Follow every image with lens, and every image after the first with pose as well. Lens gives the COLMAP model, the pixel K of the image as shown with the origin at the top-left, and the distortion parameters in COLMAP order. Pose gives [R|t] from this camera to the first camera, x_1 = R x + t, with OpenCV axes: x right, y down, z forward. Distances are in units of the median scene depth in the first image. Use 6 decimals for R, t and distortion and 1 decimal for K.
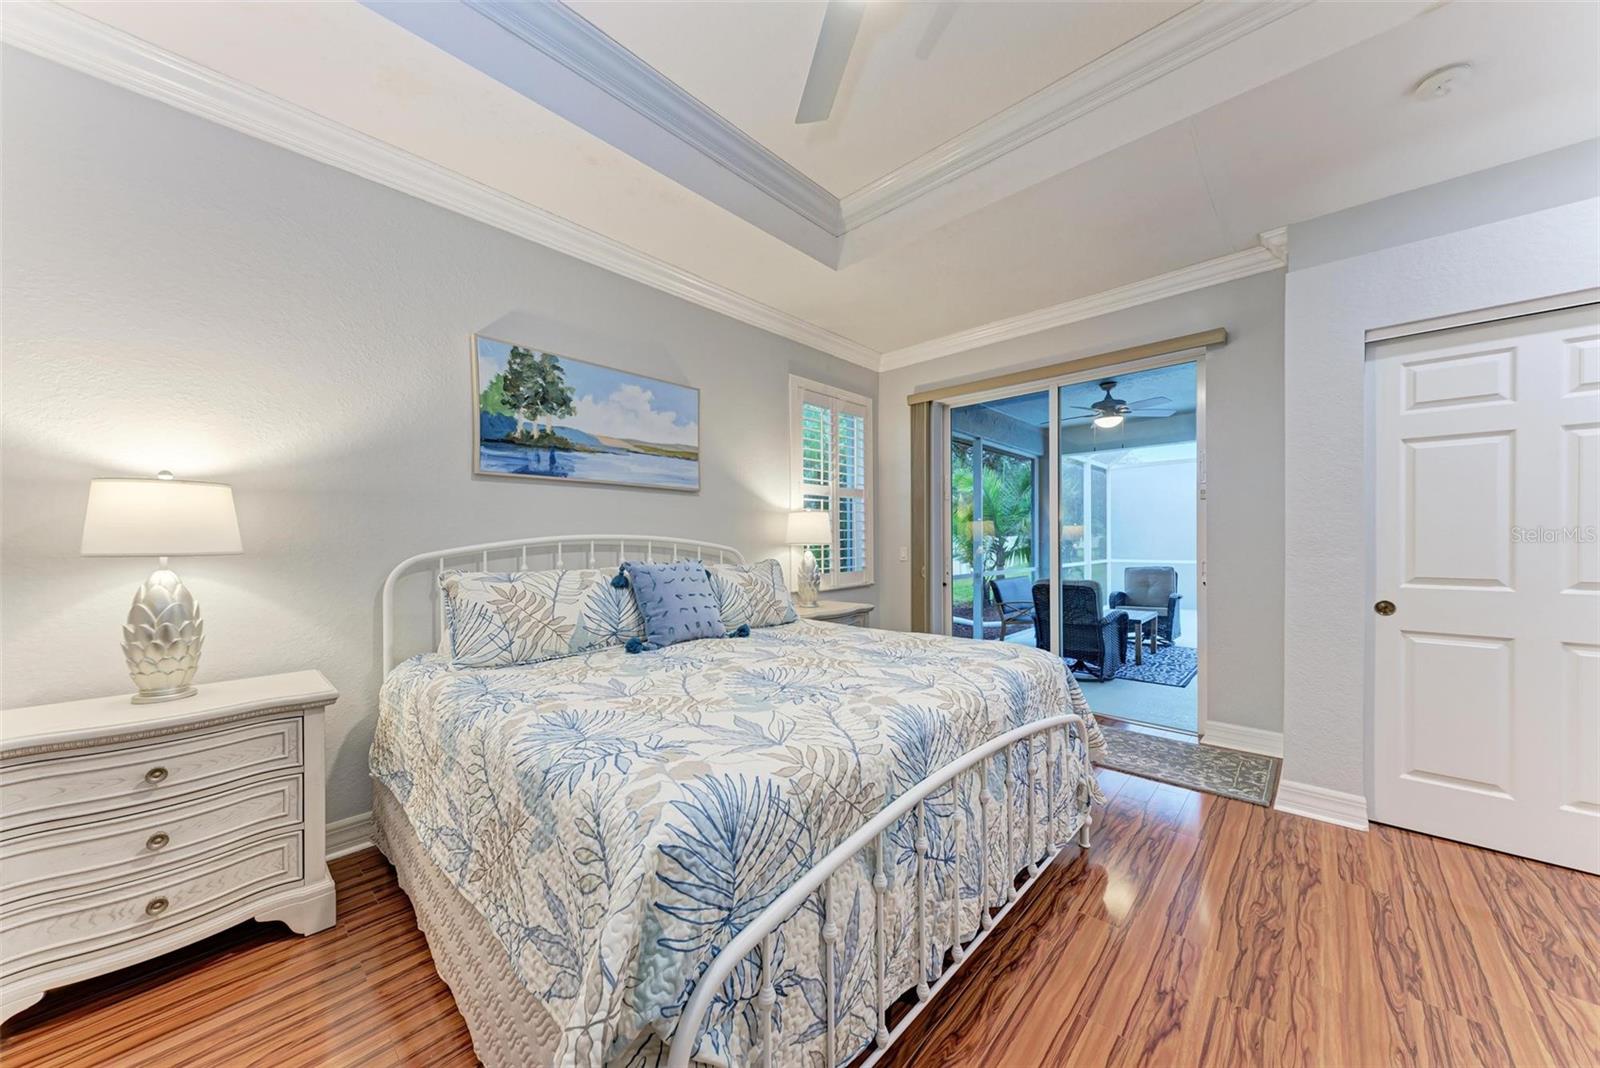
lens RADIAL K [[549.5, 0, 803.5], [0, 549.5, 542.4], [0, 0, 1]] dist [0.016454, -0.004540]
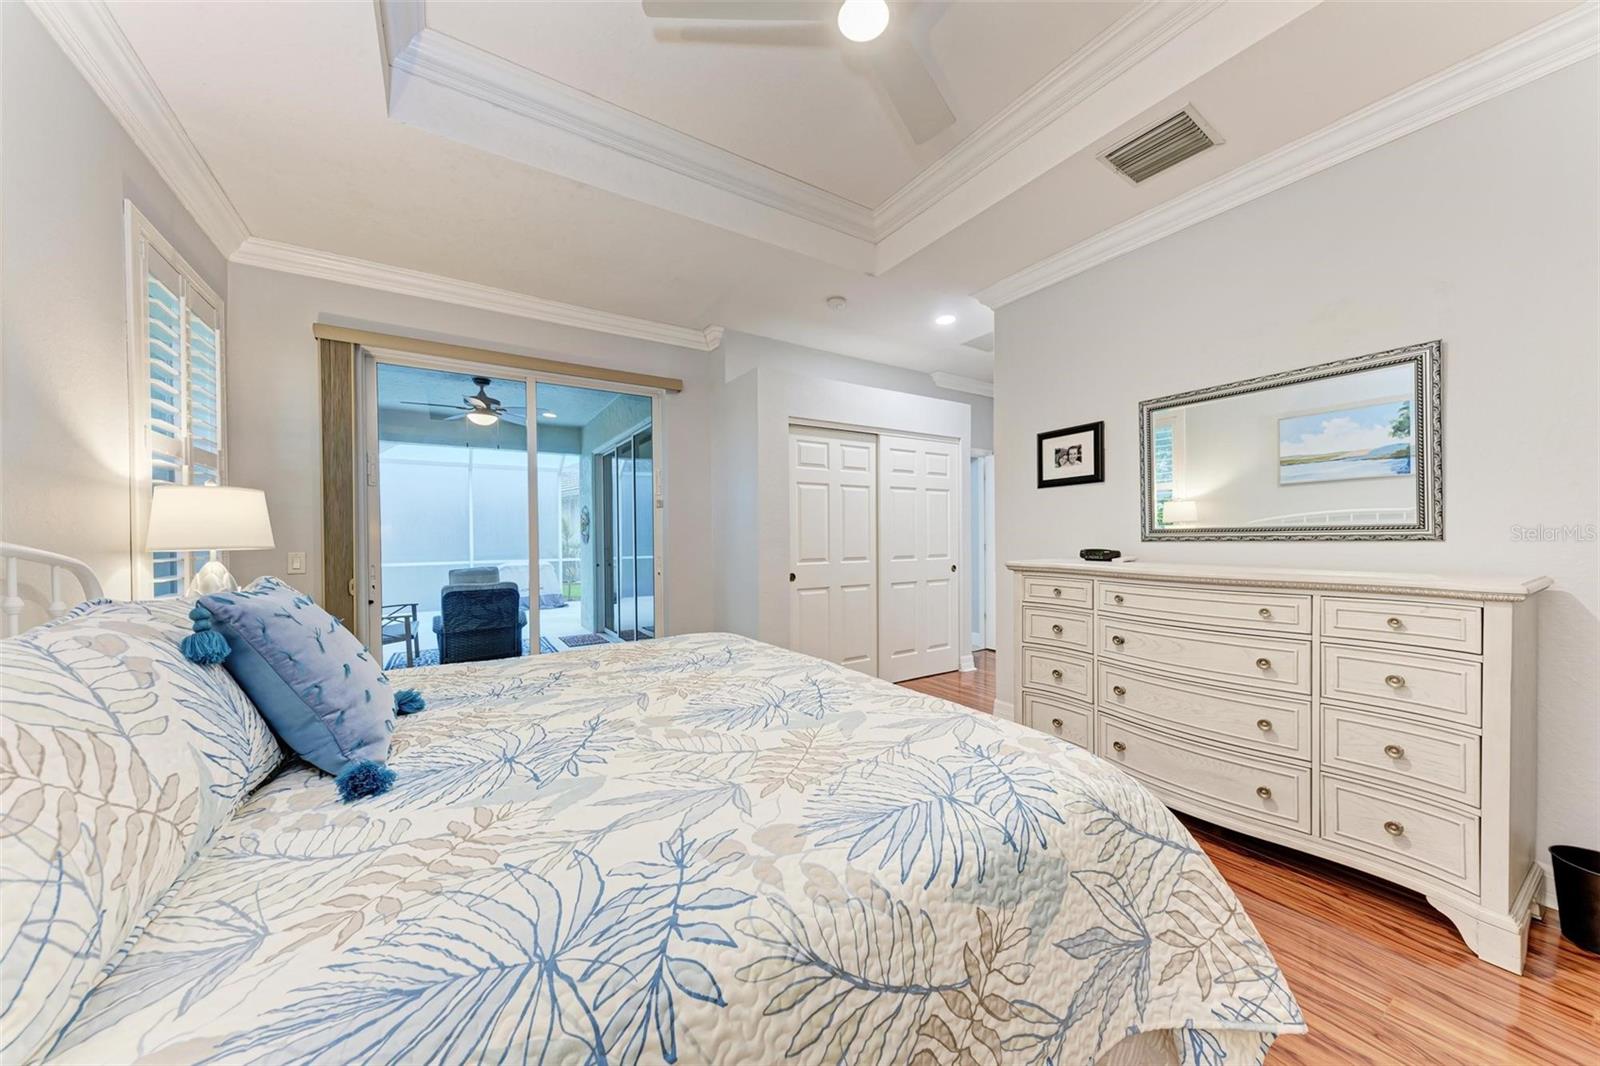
lens RADIAL K [[549.5, 0, 803.5], [0, 549.5, 541.4], [0, 0, 1]] dist [0.016454, -0.004540]
pose [[0.256866, -0.005134, 0.966433, -0.619239], [0.011041, 0.999936, 0.002378, 0.001569], [-0.966384, 0.010060, 0.256906, 0.524555]]
